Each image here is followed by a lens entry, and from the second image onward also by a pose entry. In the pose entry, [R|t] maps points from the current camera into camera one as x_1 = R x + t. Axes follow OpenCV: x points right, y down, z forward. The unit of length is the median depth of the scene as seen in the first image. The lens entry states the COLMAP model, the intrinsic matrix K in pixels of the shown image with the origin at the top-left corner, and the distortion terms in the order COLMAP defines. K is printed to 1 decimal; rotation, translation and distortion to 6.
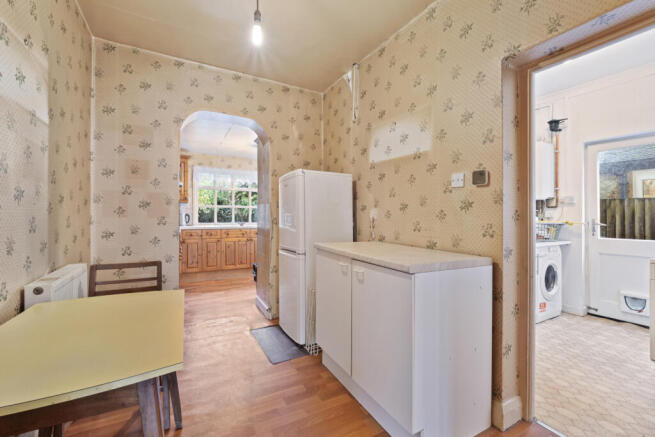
lens RADIAL K [[276.8, 0, 329.9], [0, 276.8, 207.9], [0, 0, 1]] dist [-0.004038, -0.001848]
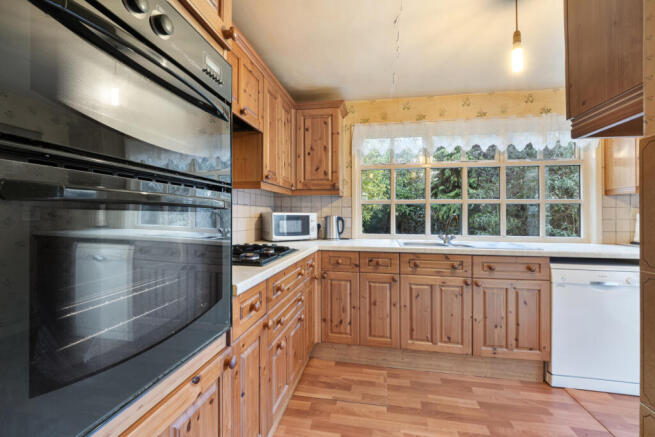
lens RADIAL K [[276.8, 0, 327.1], [0, 276.8, 213.1], [0, 0, 1]] dist [-0.004038, -0.001848]
pose [[0.775959, 0.002318, -0.630779, -0.413757], [0.006626, 0.999908, 0.011826, 0.017872], [0.630748, -0.013357, 0.775873, 1.171409]]
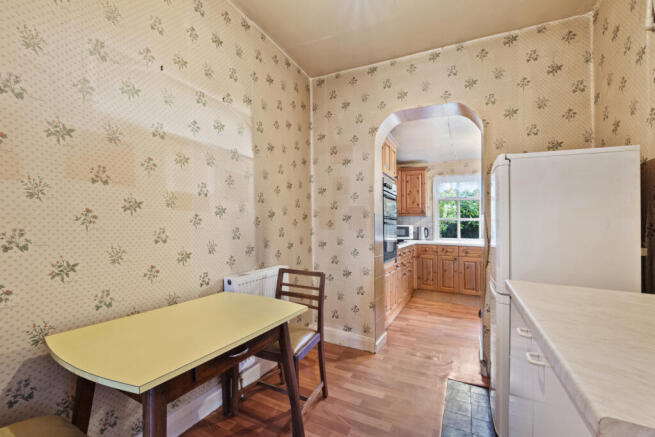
lens RADIAL K [[287.0, 0, 323.6], [0, 287.0, 227.8], [0, 0, 1]] dist [0.003824, -0.002221]
pose [[0.578066, 0.005785, -0.815970, 0.178227], [0.009366, 0.999862, 0.013724, 0.009921], [0.815936, -0.015576, 0.577932, 0.283450]]
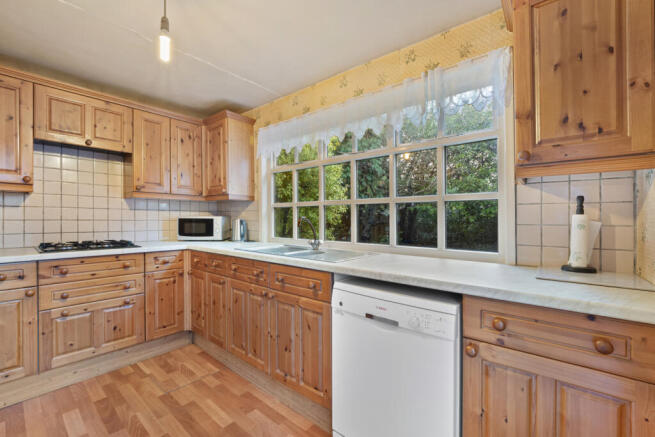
lens RADIAL K [[276.8, 0, 322.0], [0, 276.8, 221.1], [0, 0, 1]] dist [-0.004038, -0.001848]
pose [[0.358960, 0.007054, -0.933326, 0.115755], [0.009521, 0.999892, 0.011219, 0.039341], [0.933304, -0.012913, 0.358854, 1.931332]]
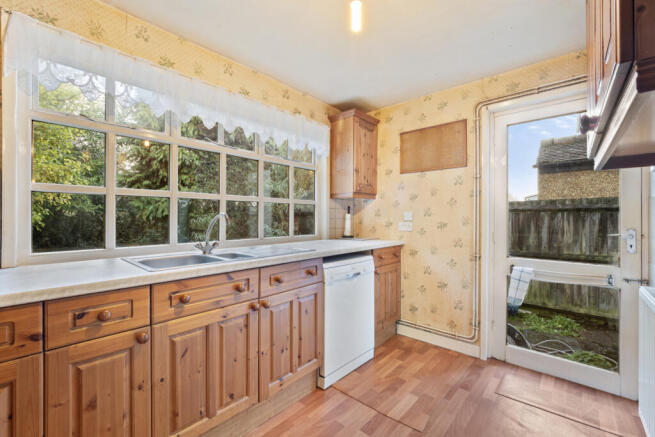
lens RADIAL K [[276.8, 0, 329.7], [0, 276.8, 213.6], [0, 0, 1]] dist [-0.004038, -0.001848]
pose [[0.941755, 0.008130, 0.336201, -0.652427], [-0.011443, 0.999904, 0.007872, 0.028414], [-0.336104, -0.011261, 0.941758, 1.445149]]
